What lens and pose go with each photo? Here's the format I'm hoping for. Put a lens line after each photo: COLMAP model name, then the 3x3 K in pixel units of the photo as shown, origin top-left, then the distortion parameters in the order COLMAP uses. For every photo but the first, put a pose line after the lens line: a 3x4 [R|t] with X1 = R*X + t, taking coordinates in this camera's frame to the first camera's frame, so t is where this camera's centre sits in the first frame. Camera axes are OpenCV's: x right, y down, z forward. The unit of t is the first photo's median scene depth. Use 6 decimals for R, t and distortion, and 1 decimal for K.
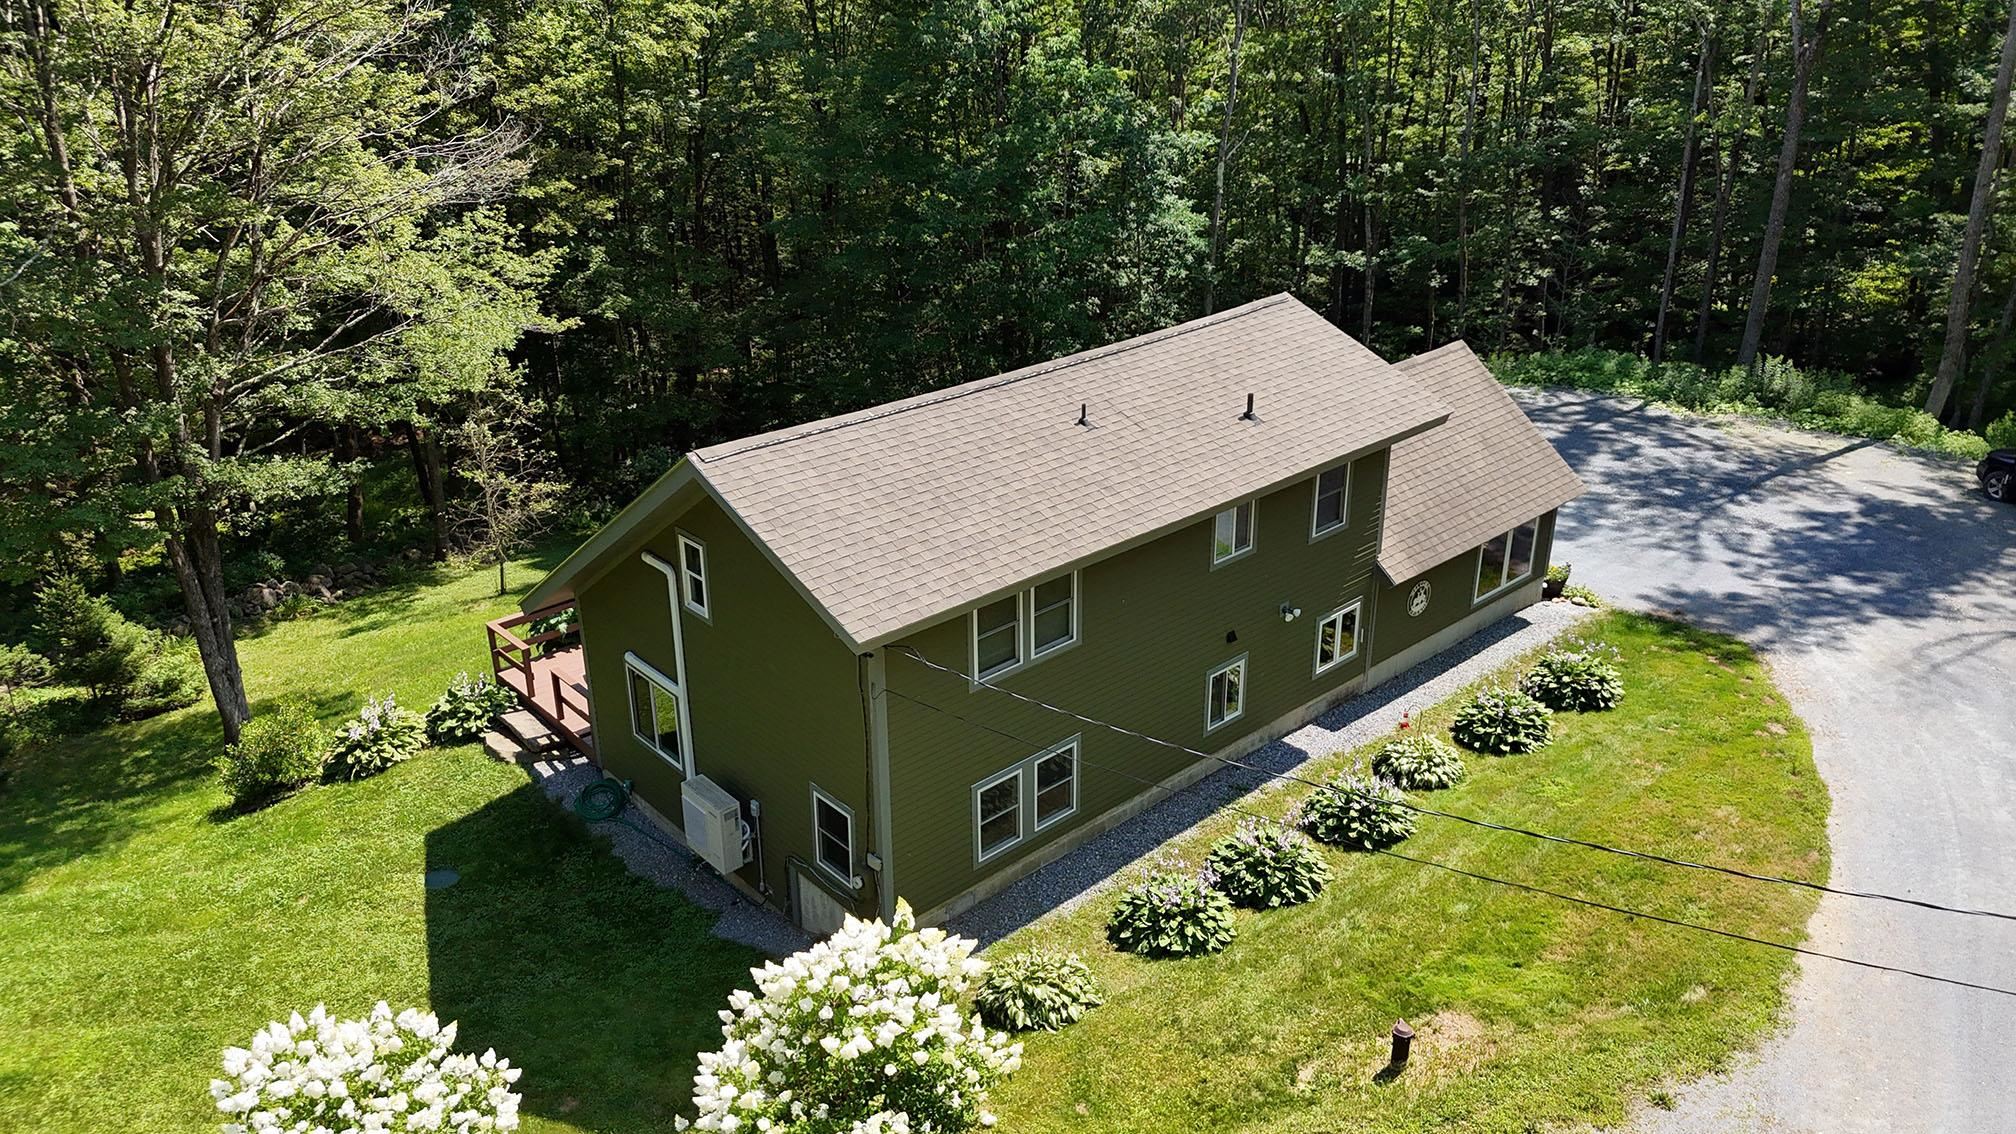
lens RADIAL K [[1473.5, 0, 1023.5], [0, 1473.5, 571.1], [0, 0, 1]] dist [0.057181, -0.061895]
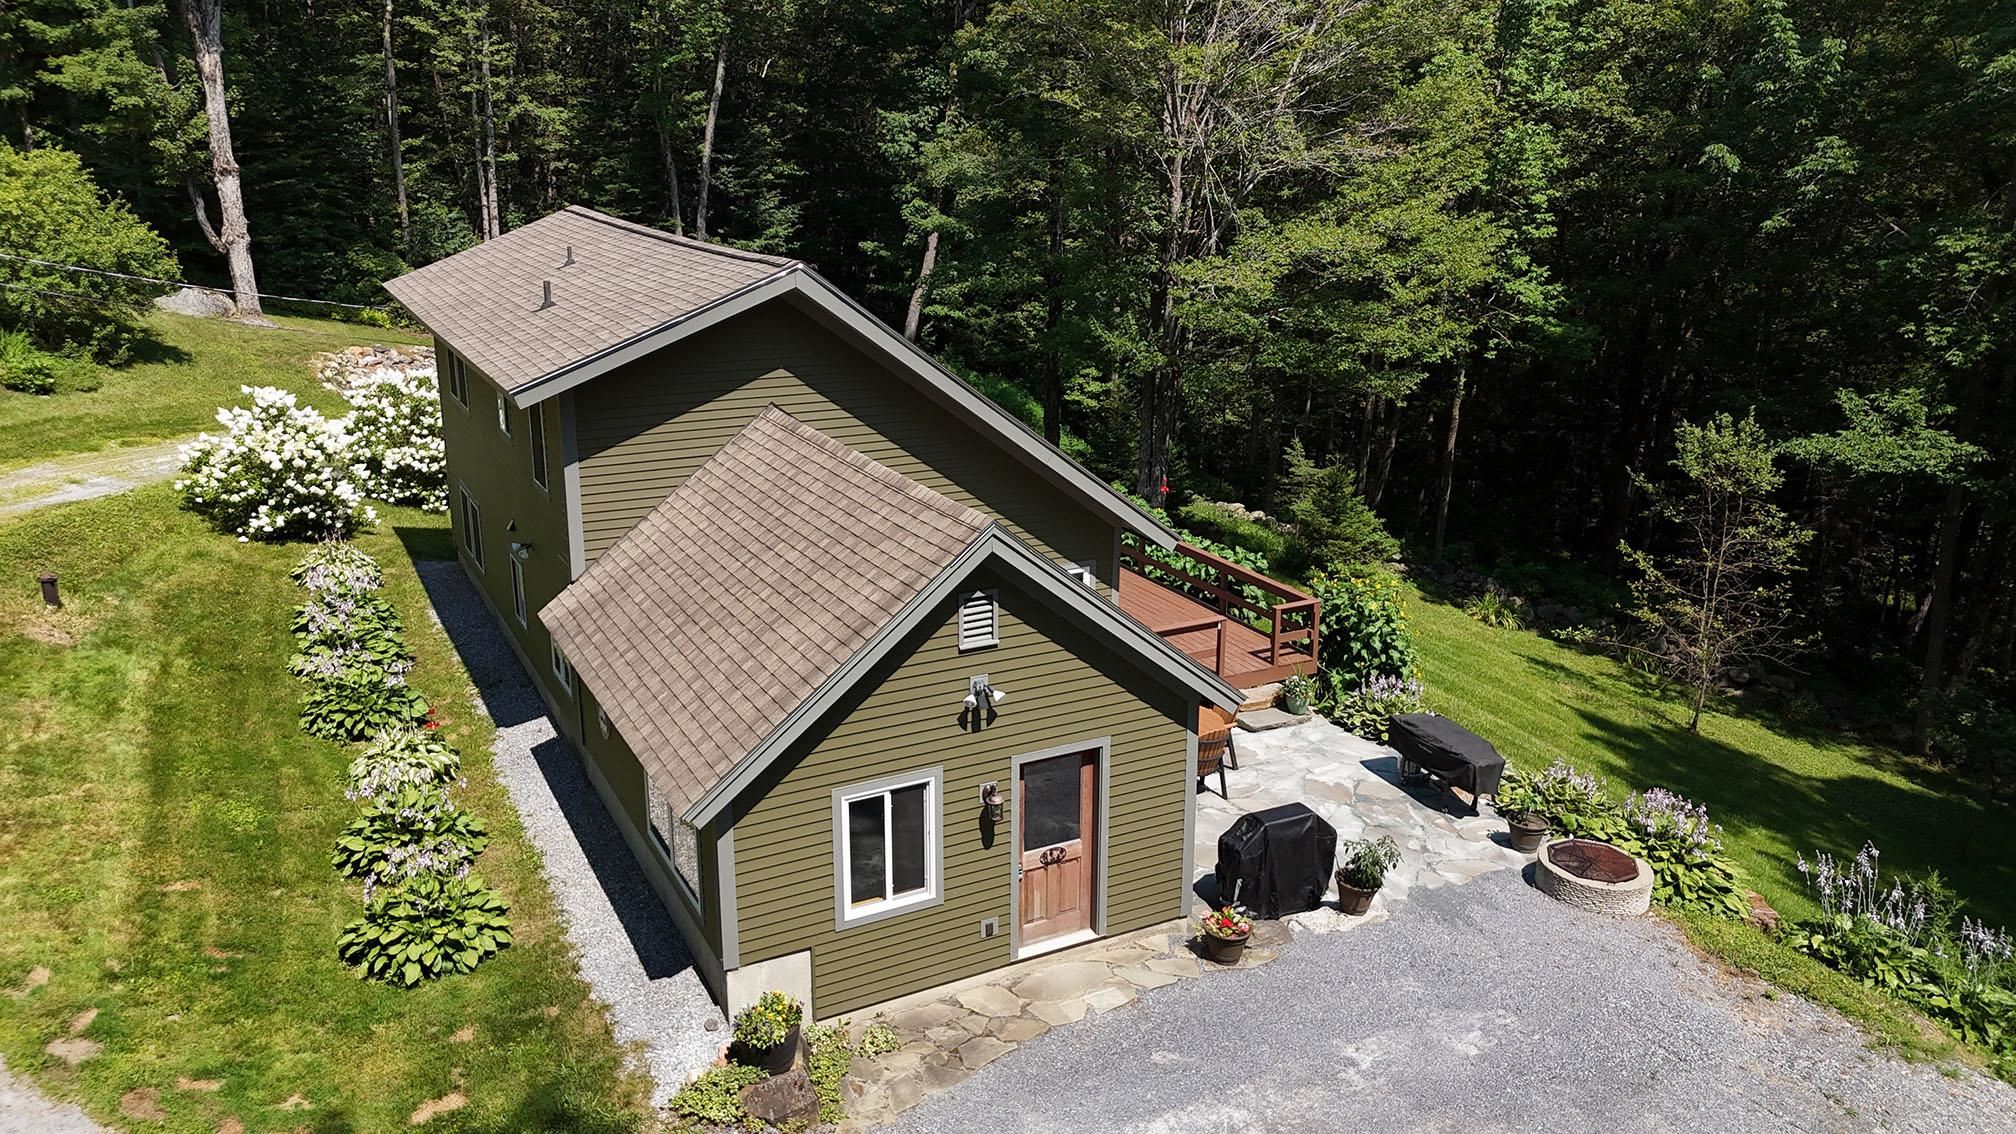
lens RADIAL K [[1456.0, 0, 1008.0], [0, 1456.0, 567.0], [0, 0, 1]] dist [0.080991, -0.073992]
pose [[-0.247105, 0.278564, -0.928085, 0.688118], [-0.407033, 0.839348, 0.360303, -0.293523], [0.879354, 0.466794, -0.094022, 1.003041]]
